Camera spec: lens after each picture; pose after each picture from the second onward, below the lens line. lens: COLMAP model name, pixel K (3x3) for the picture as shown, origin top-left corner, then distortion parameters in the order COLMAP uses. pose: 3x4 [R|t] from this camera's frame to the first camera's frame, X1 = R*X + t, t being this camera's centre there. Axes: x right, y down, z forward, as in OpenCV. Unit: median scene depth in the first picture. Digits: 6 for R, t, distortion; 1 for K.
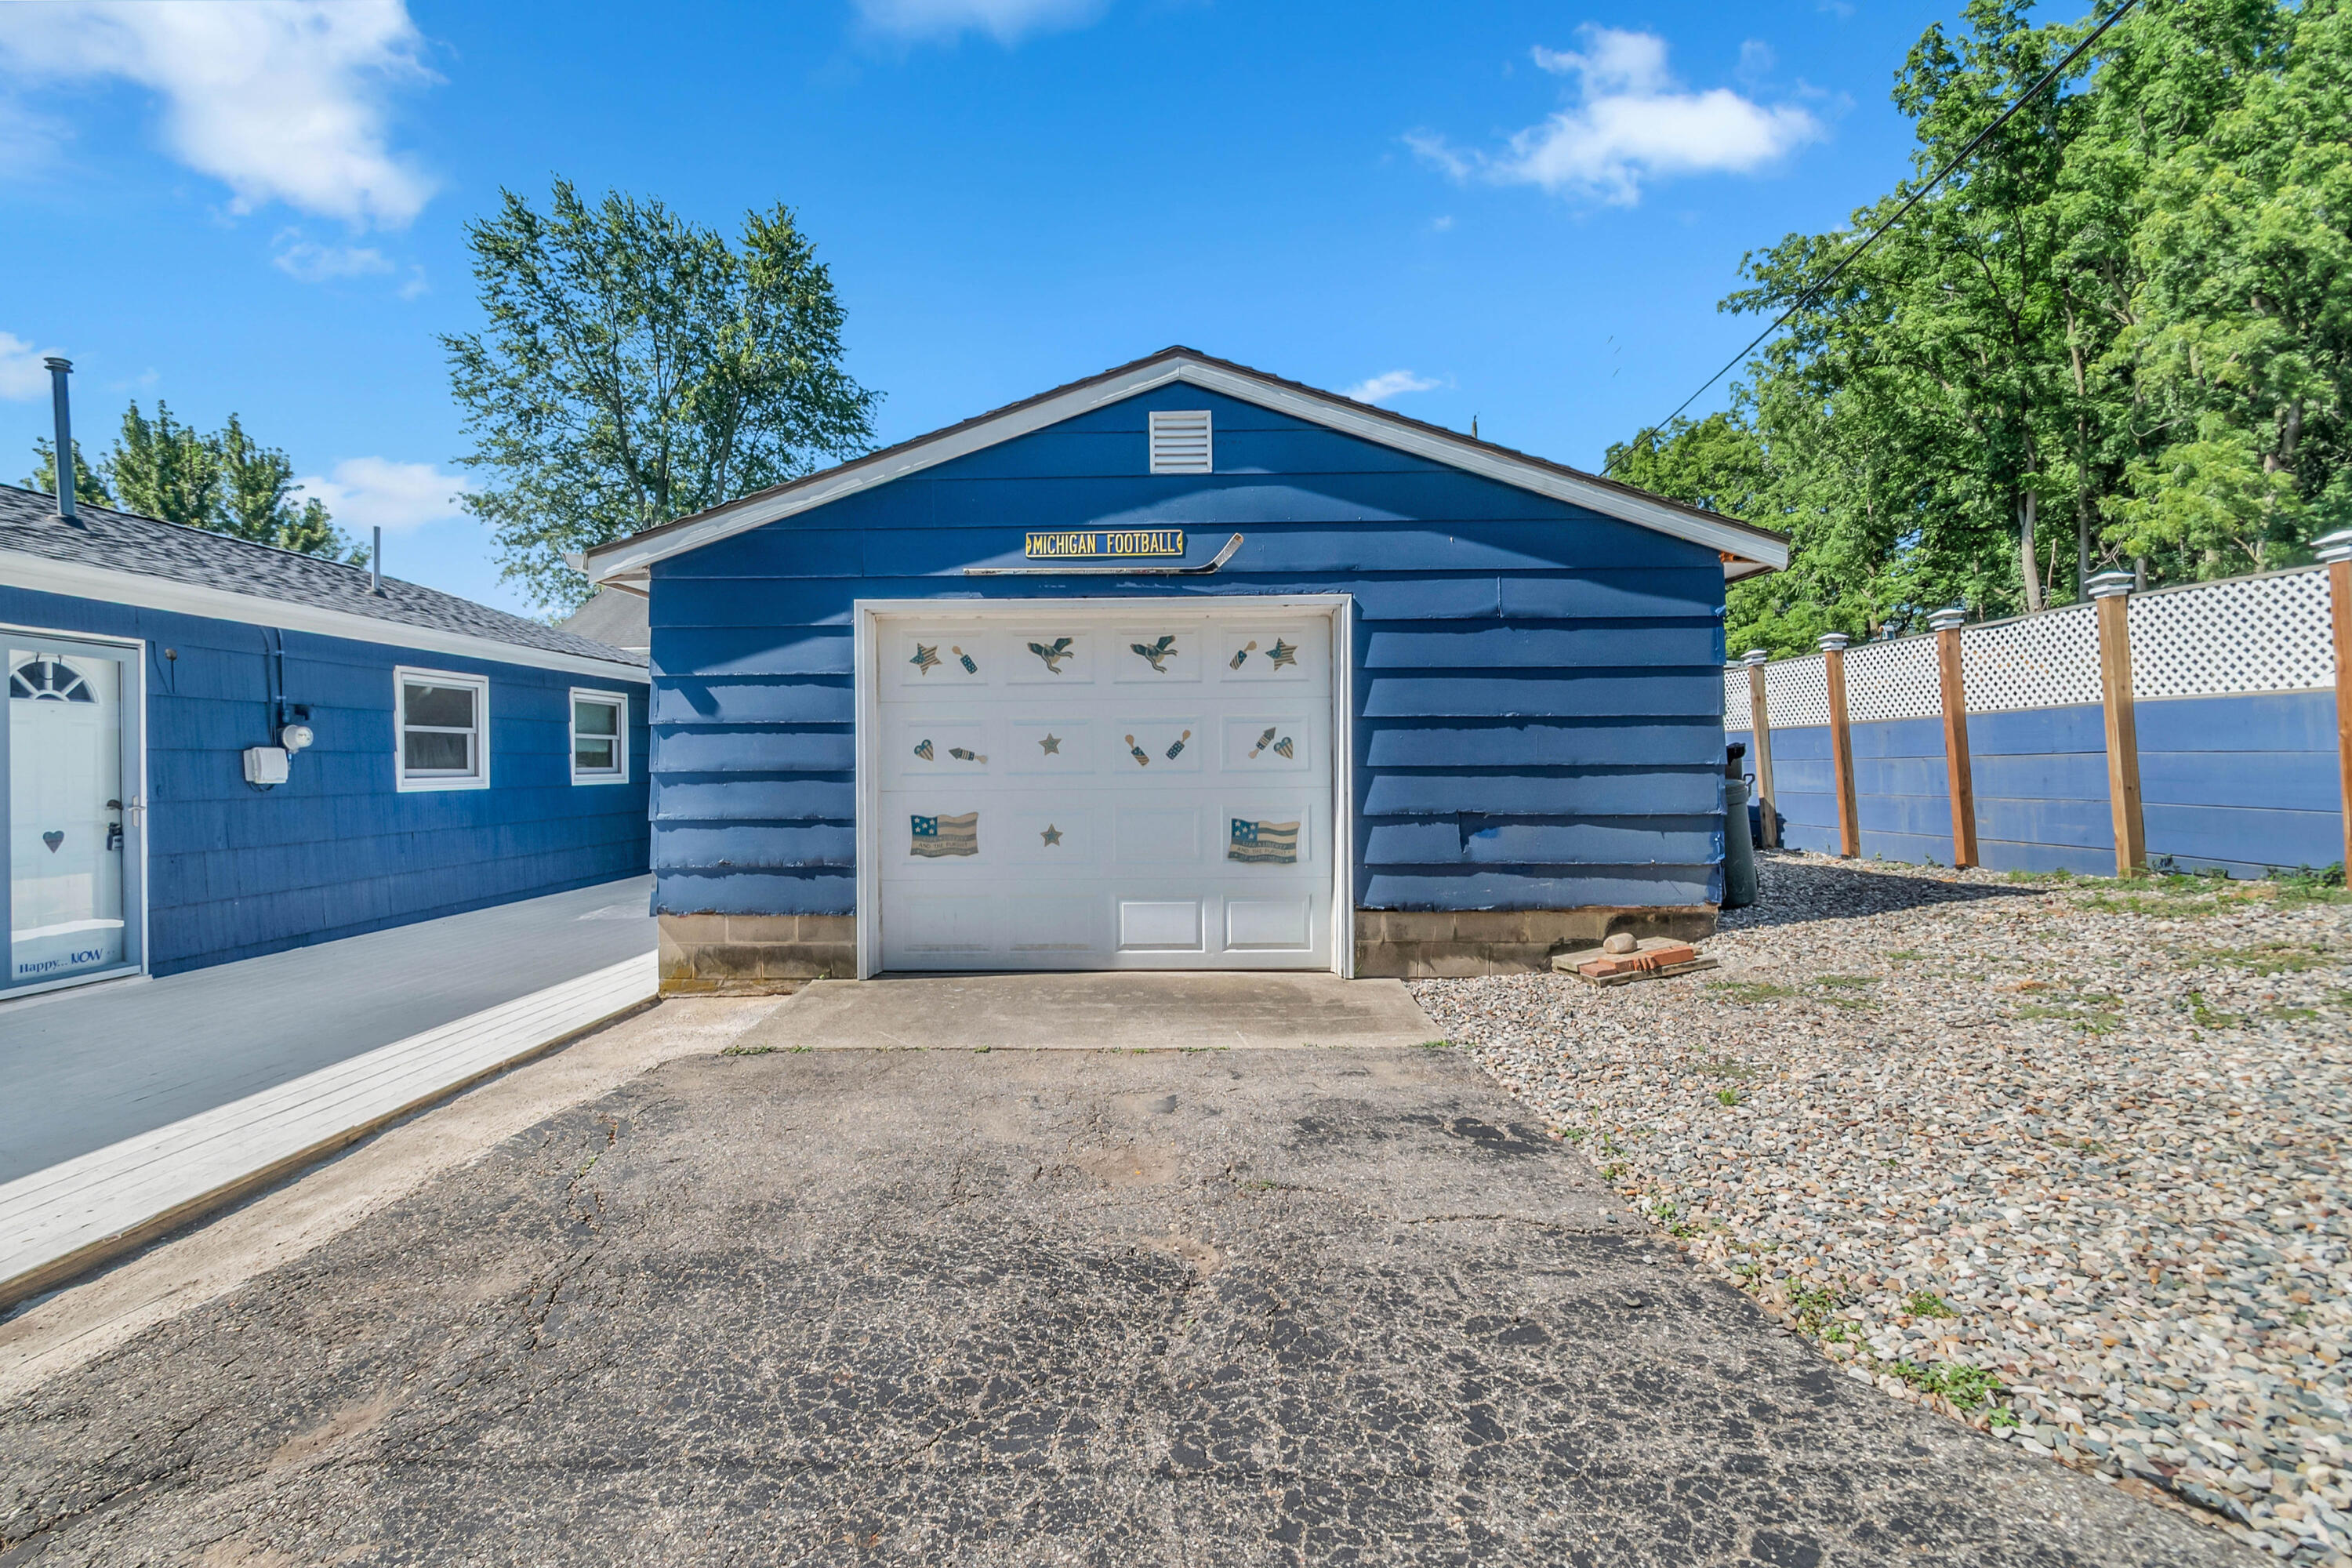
lens RADIAL K [[1037.0, 0, 1137.8], [0, 1037.0, 765.4], [0, 0, 1]] dist [-0.000687, -0.001142]
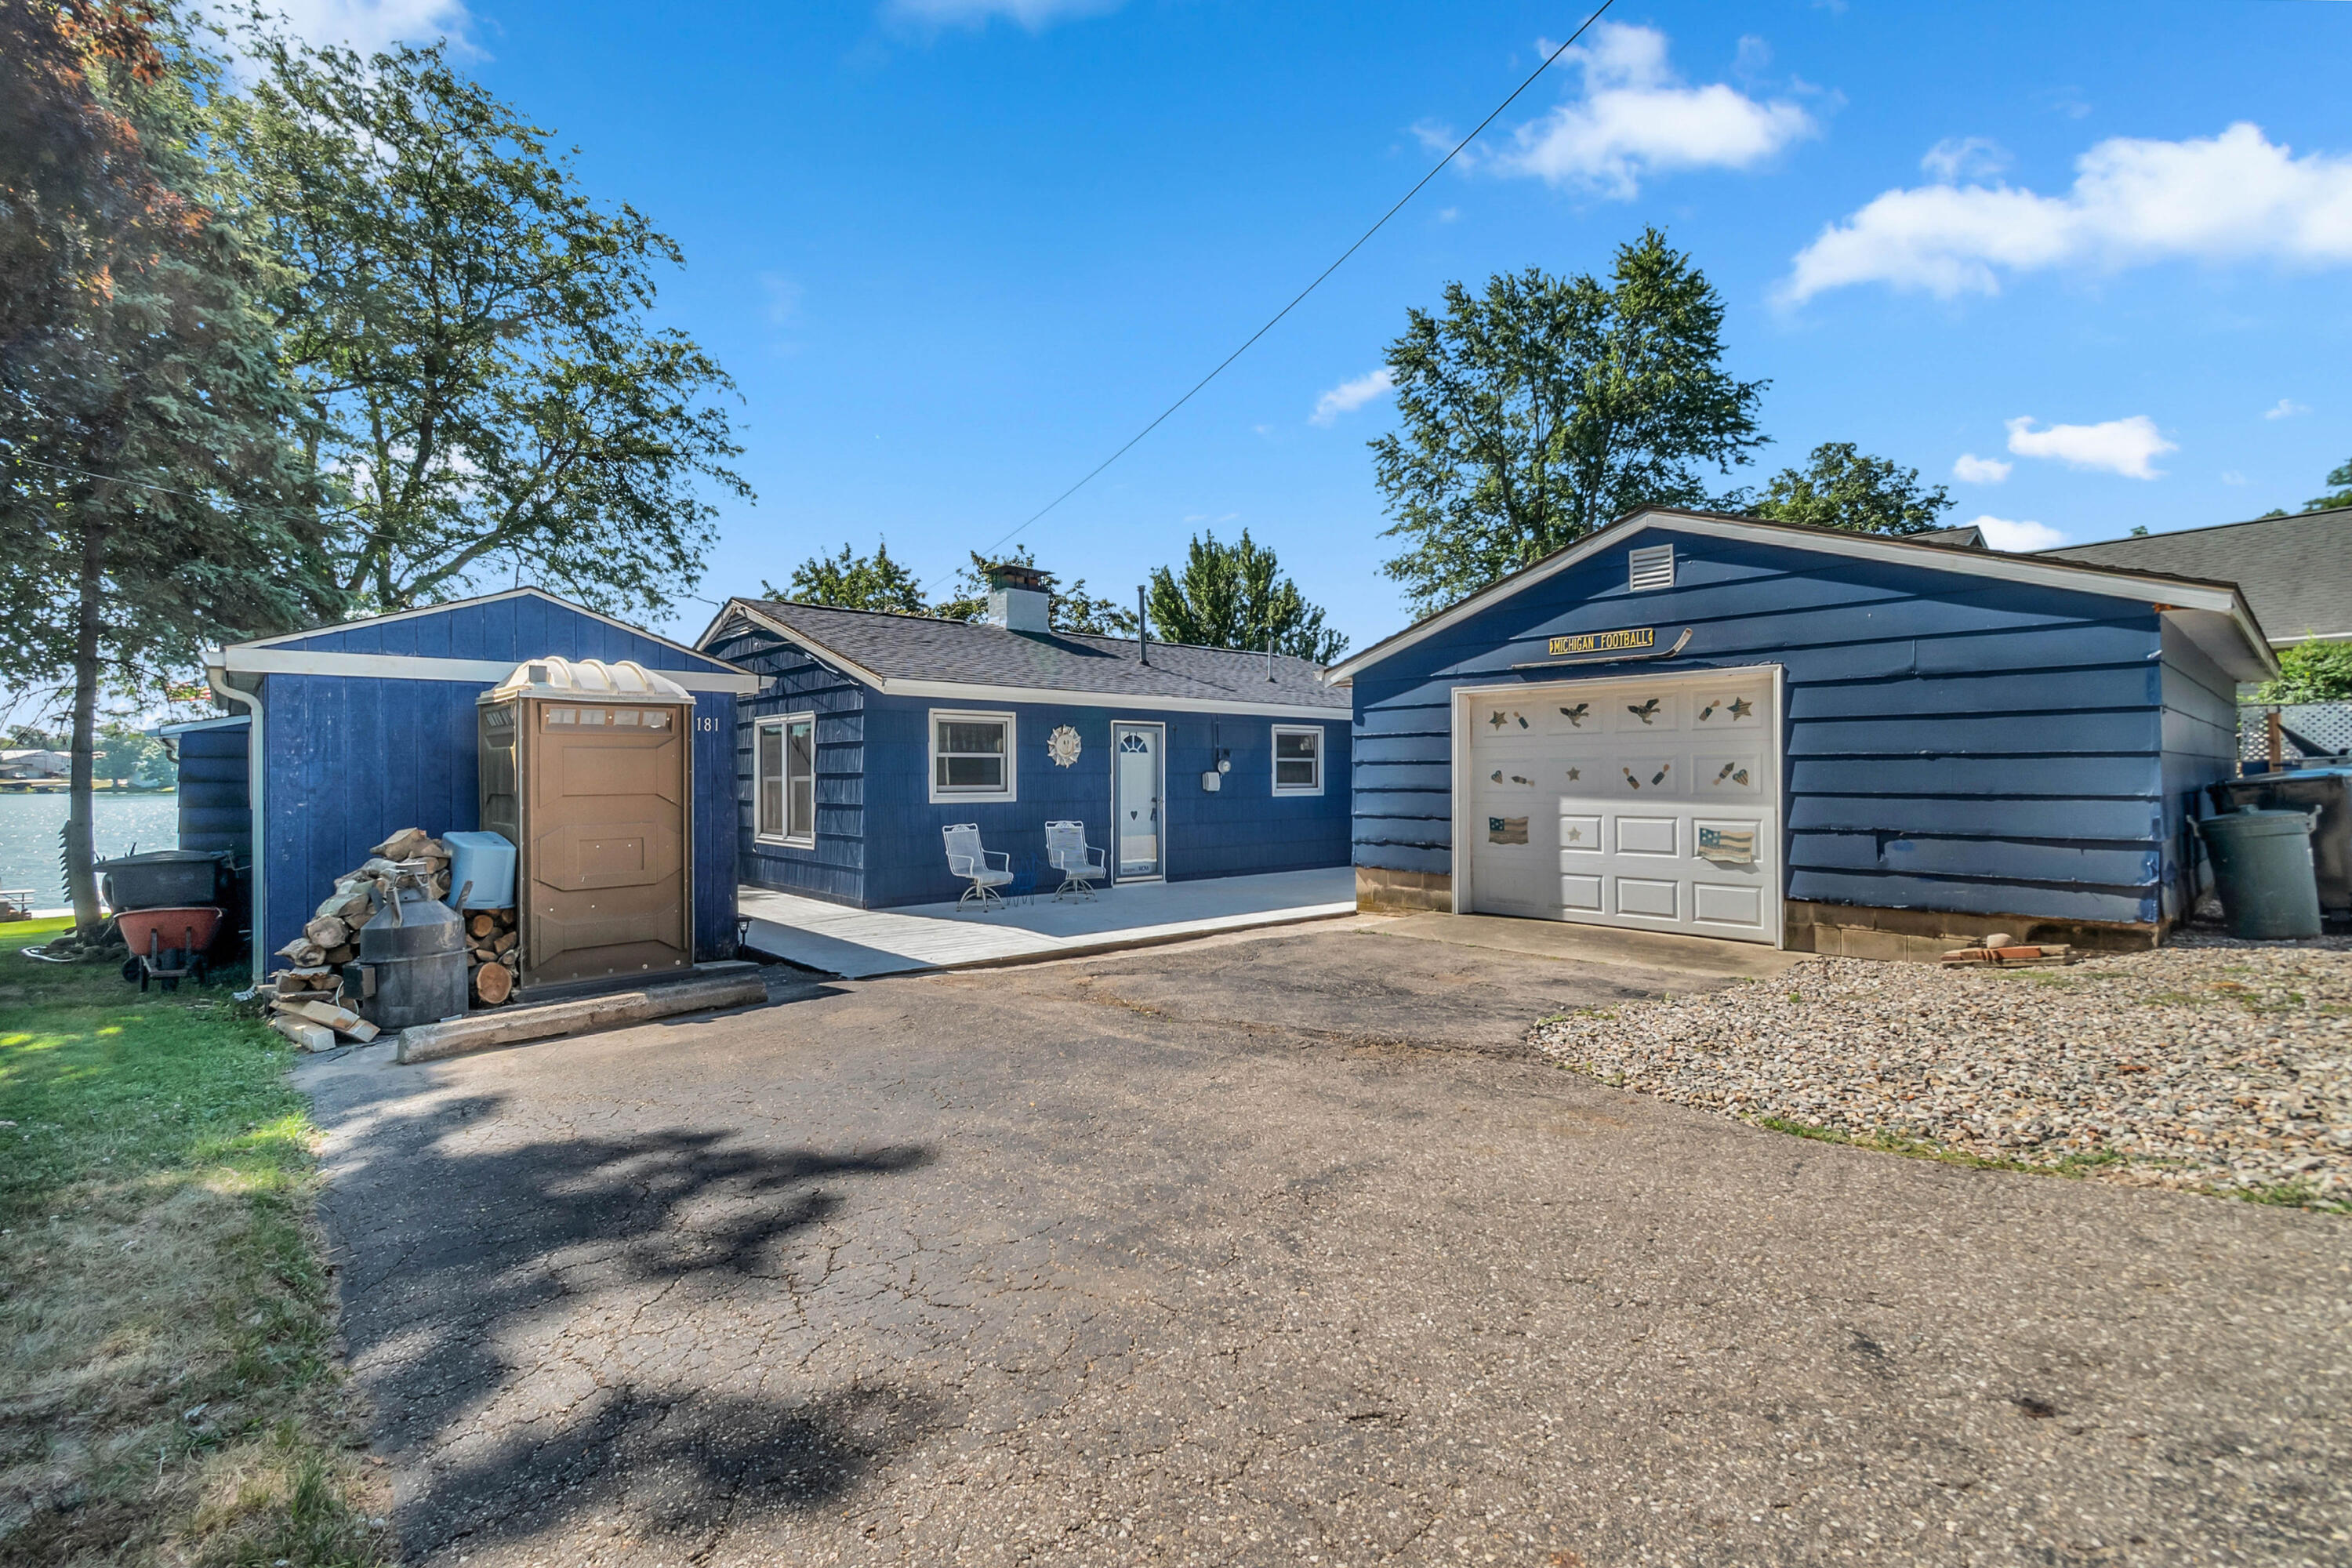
lens RADIAL K [[1045.2, 0, 1135.7], [0, 1045.2, 764.1], [0, 0, 1]] dist [-0.000621, -0.000409]
pose [[0.669581, -0.003007, -0.742733, 0.085550], [-0.003347, 0.999969, -0.007066, -0.002999], [0.742731, 0.007218, 0.669551, -0.069168]]
